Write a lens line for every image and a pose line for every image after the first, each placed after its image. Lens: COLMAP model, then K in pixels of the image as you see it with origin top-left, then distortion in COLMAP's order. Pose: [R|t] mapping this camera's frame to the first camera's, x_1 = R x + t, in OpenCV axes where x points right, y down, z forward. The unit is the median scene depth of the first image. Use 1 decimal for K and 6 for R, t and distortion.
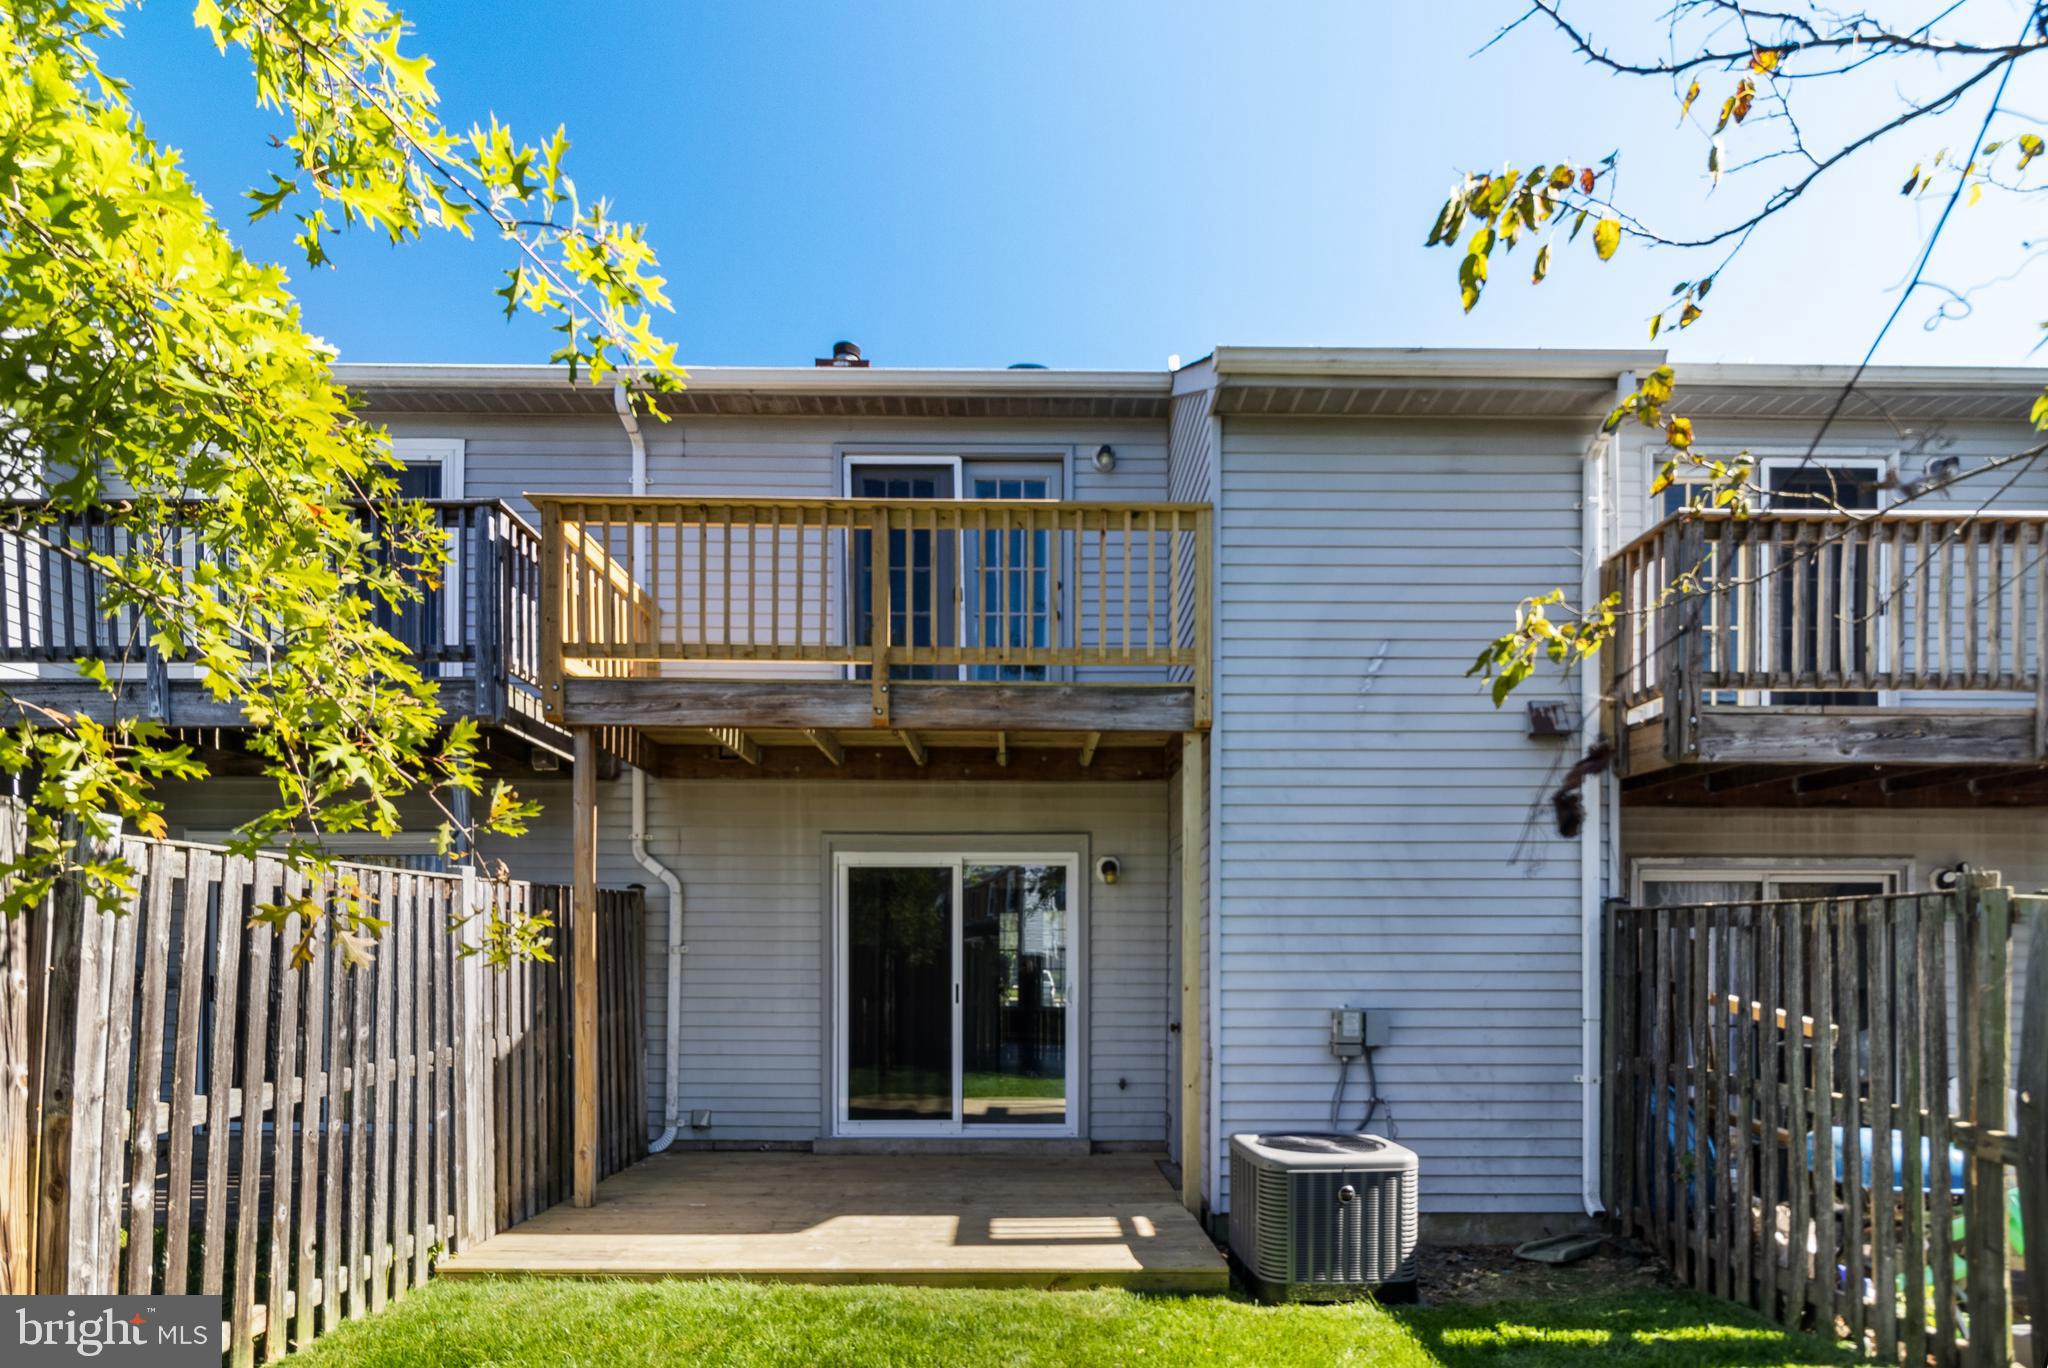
lens RADIAL K [[1011.9, 0, 1024.7], [0, 1011.9, 599.2], [0, 0, 1]] dist [-0.000448, -0.000227]
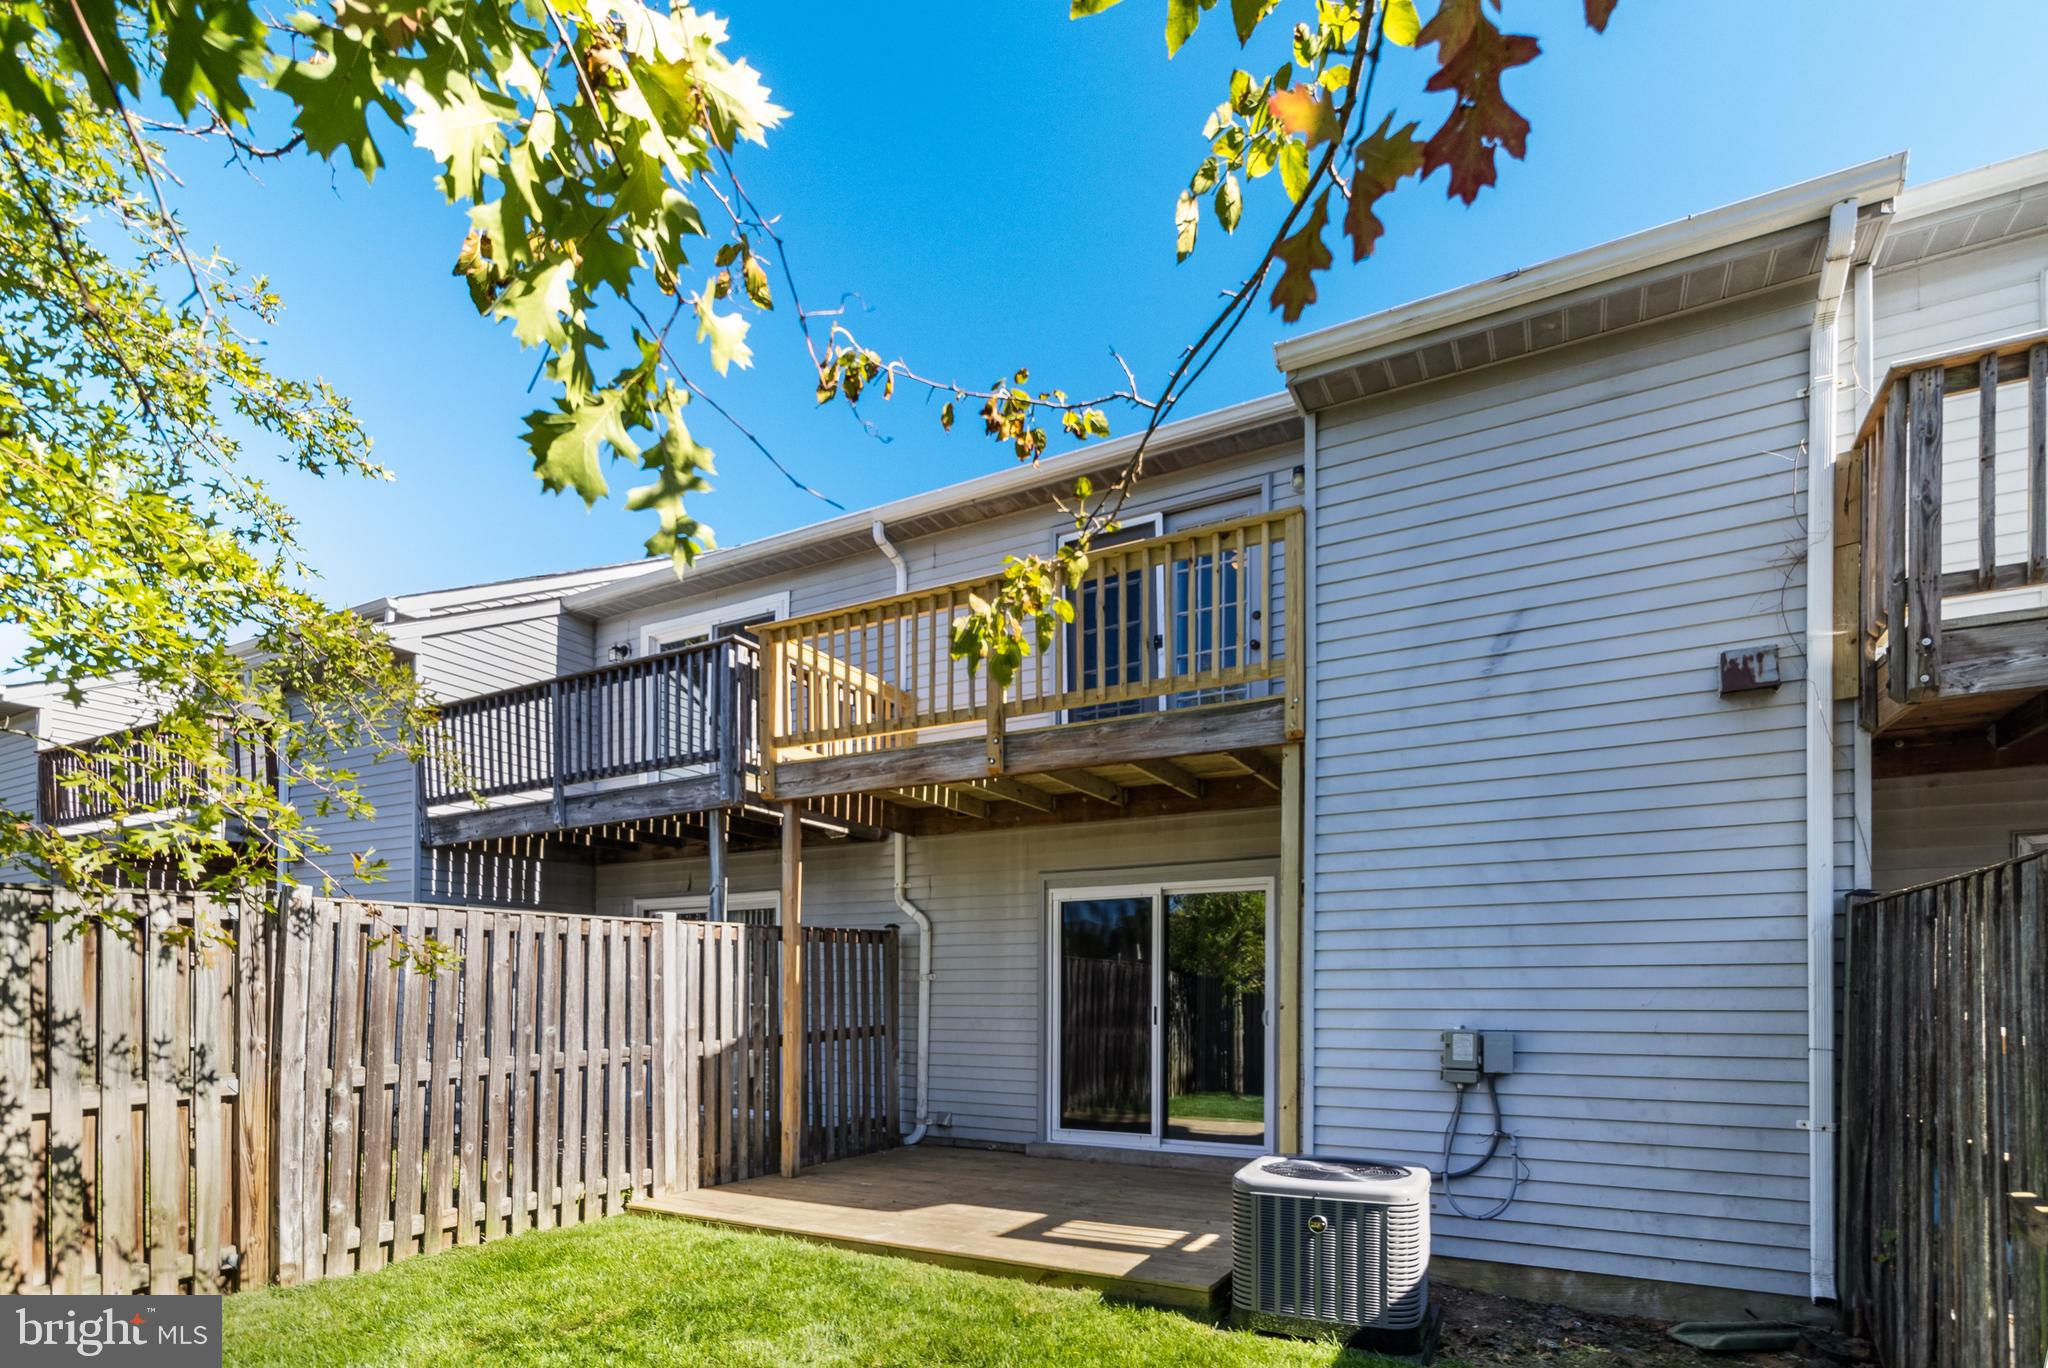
lens RADIAL K [[935.9, 0, 1026.4], [0, 935.9, 659.0], [0, 0, 1]] dist [-0.000095, 0.000114]
pose [[0.873906, -0.168166, -0.456080, 0.387765], [0.165584, 0.985124, -0.045957, 0.053510], [0.457024, -0.035357, 0.888751, 0.097009]]
